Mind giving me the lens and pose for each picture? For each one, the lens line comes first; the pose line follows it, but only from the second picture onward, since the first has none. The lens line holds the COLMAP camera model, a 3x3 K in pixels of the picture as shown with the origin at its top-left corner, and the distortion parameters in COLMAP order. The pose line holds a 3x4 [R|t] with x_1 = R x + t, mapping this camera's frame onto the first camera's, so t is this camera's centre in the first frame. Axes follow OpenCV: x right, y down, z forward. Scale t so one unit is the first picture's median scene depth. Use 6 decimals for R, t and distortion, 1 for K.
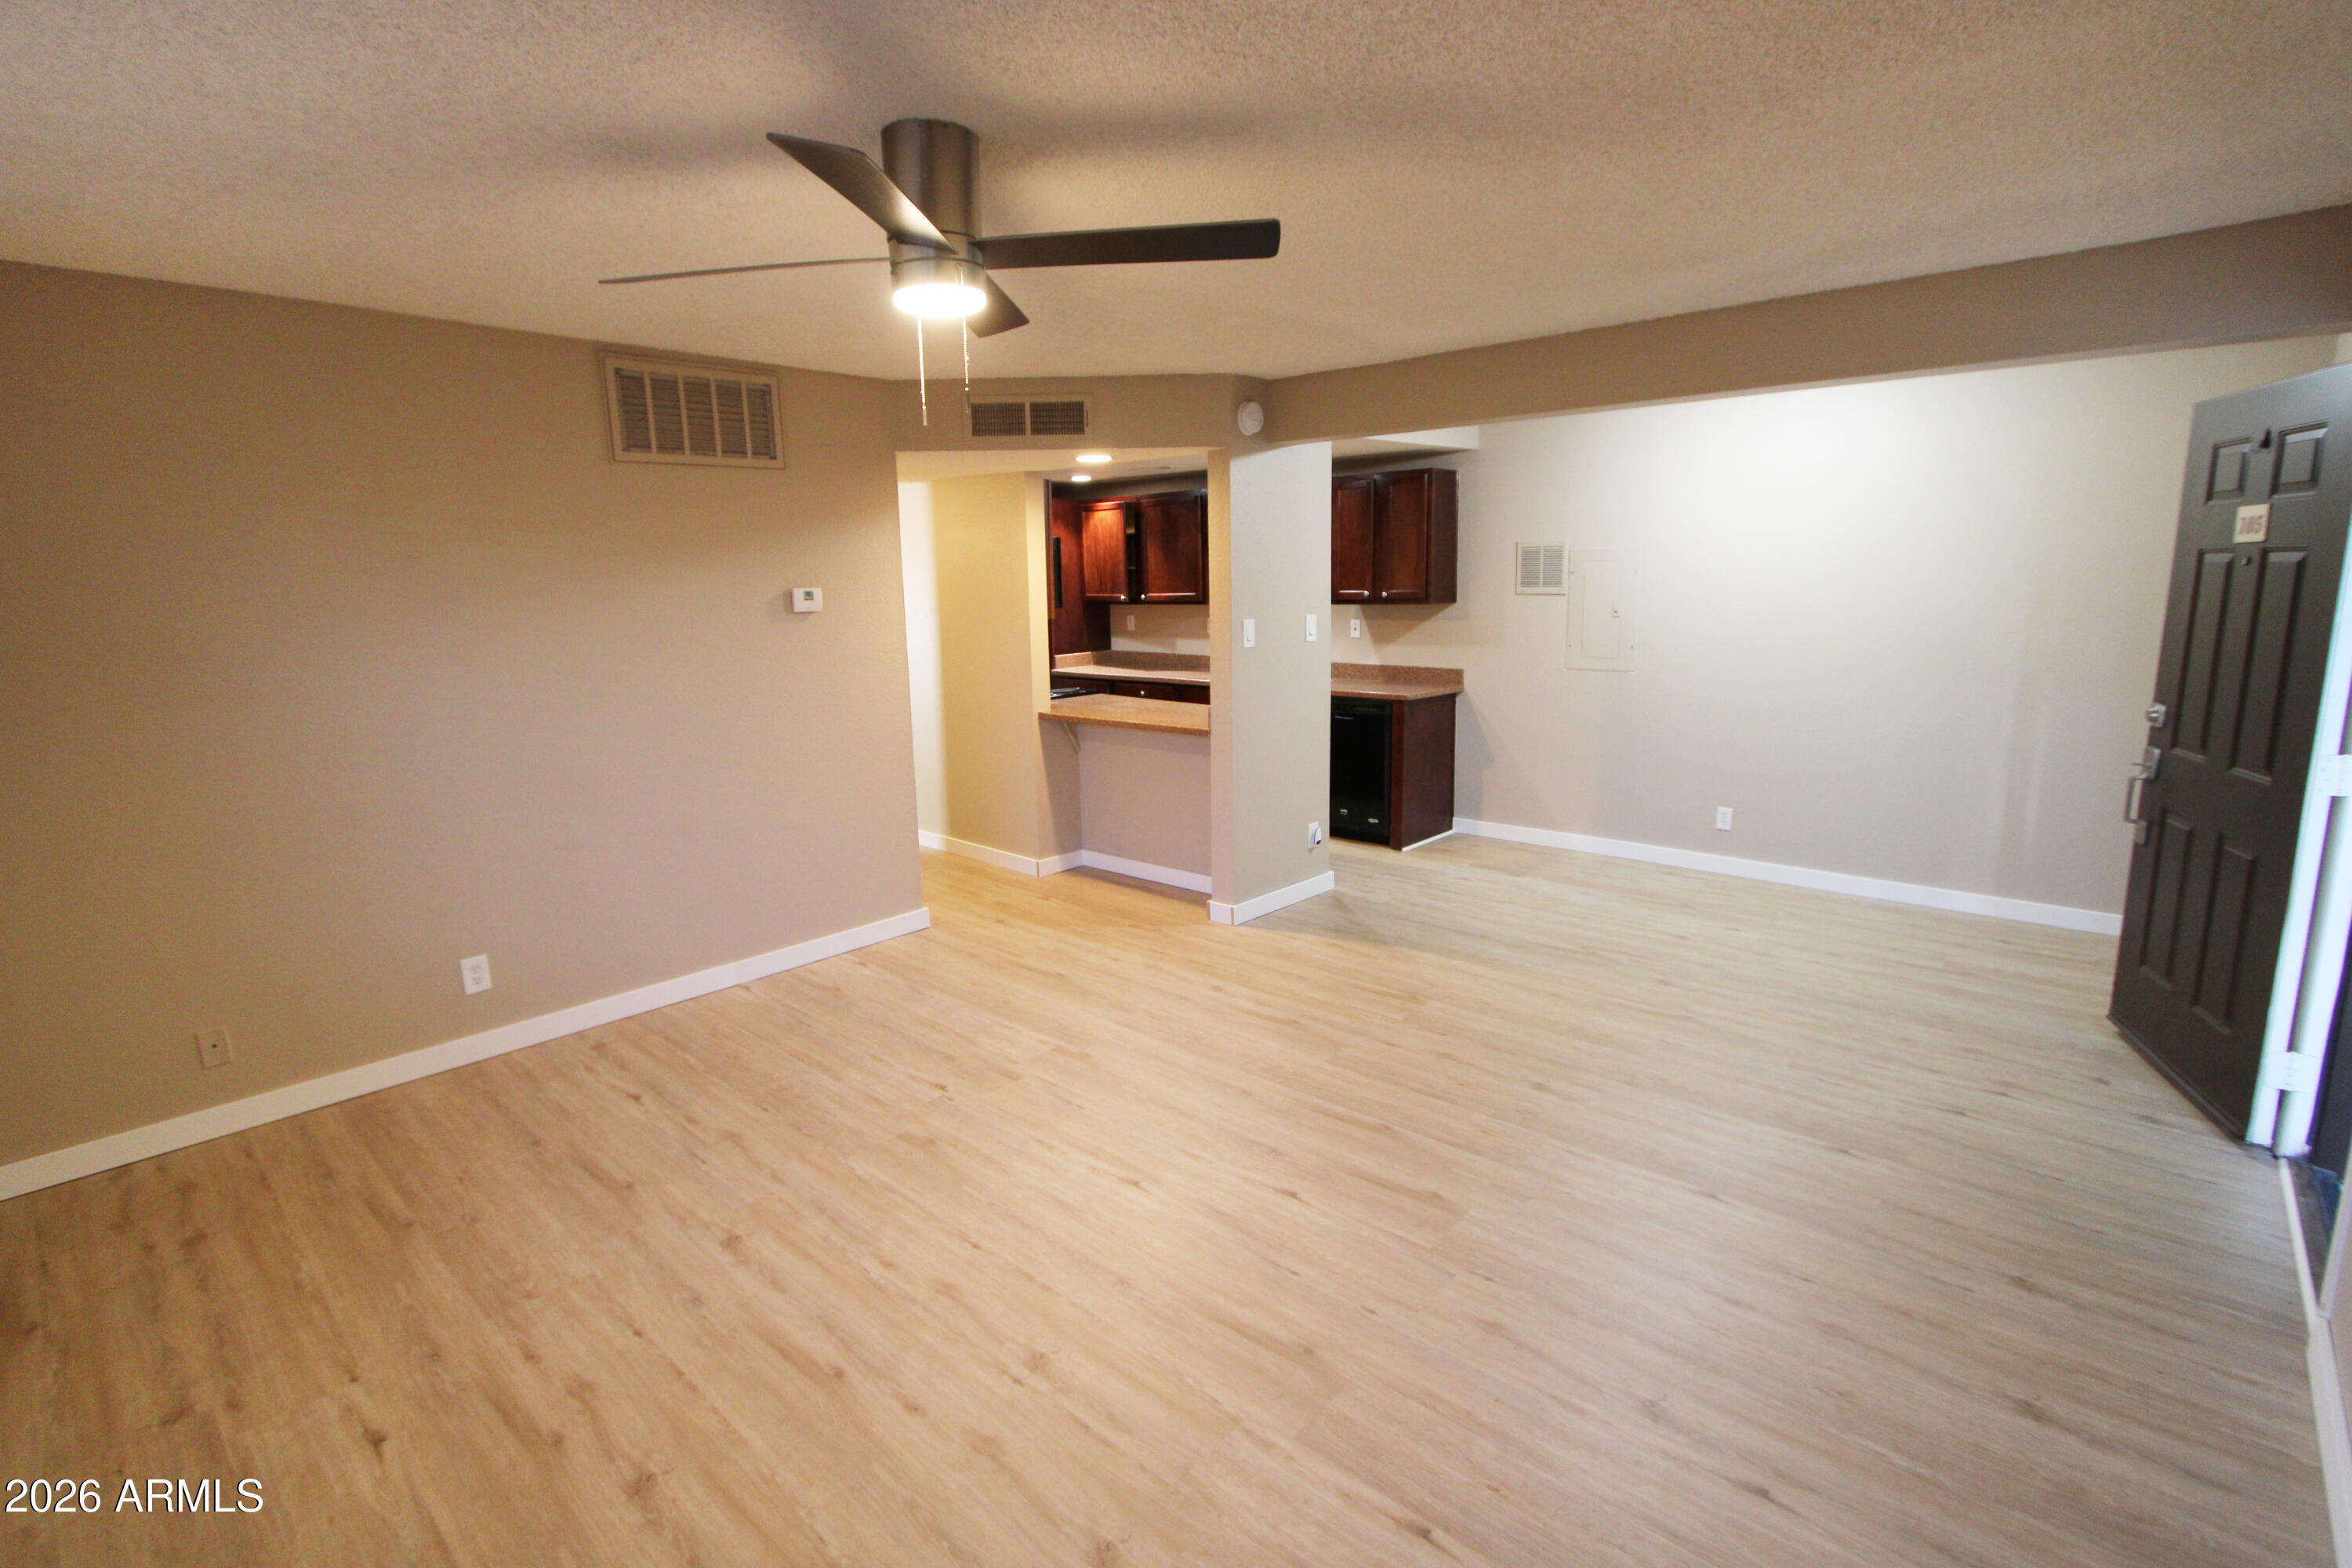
lens RADIAL K [[1081.4, 0, 1176.0], [0, 1081.4, 784.0], [0, 0, 1]] dist [-0.020251, 0.000064]
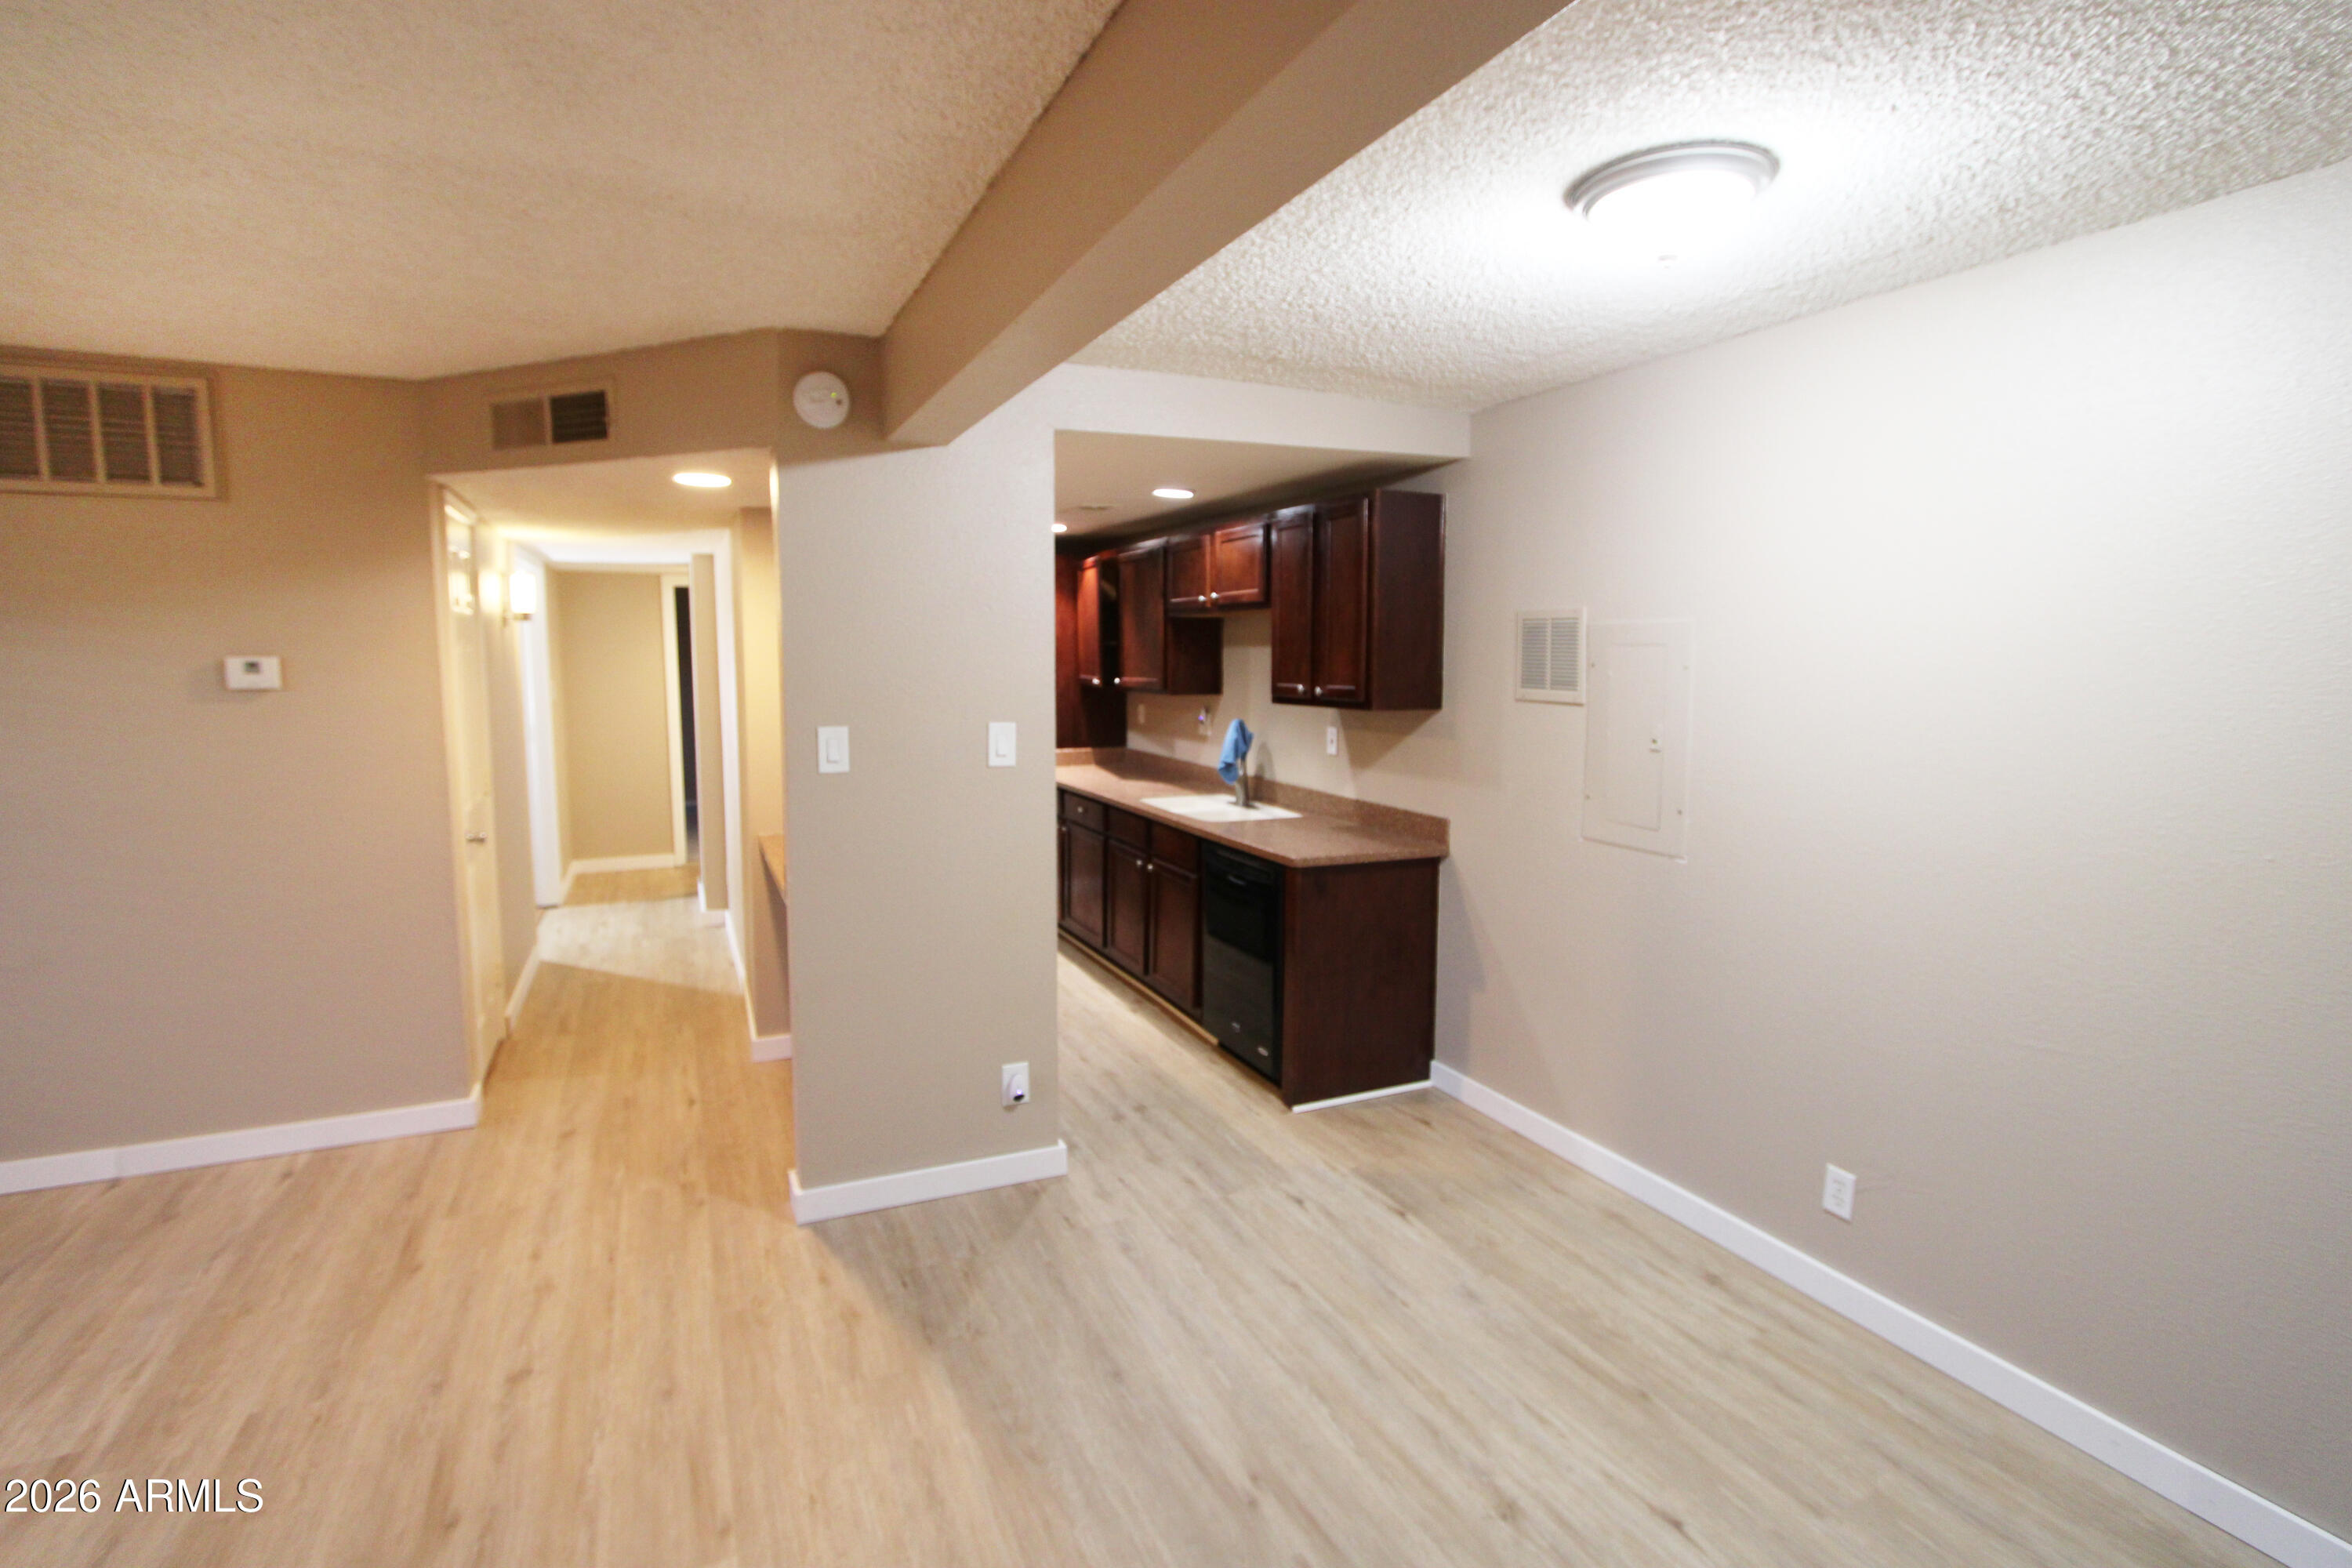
lens RADIAL K [[1081.4, 0, 1176.0], [0, 1081.4, 784.0], [0, 0, 1]] dist [-0.020251, 0.000064]
pose [[0.919911, 0.071346, -0.385582, 0.429169], [-0.097859, 0.993966, -0.049552, -0.097835], [0.379720, 0.083317, 0.921342, 0.464021]]
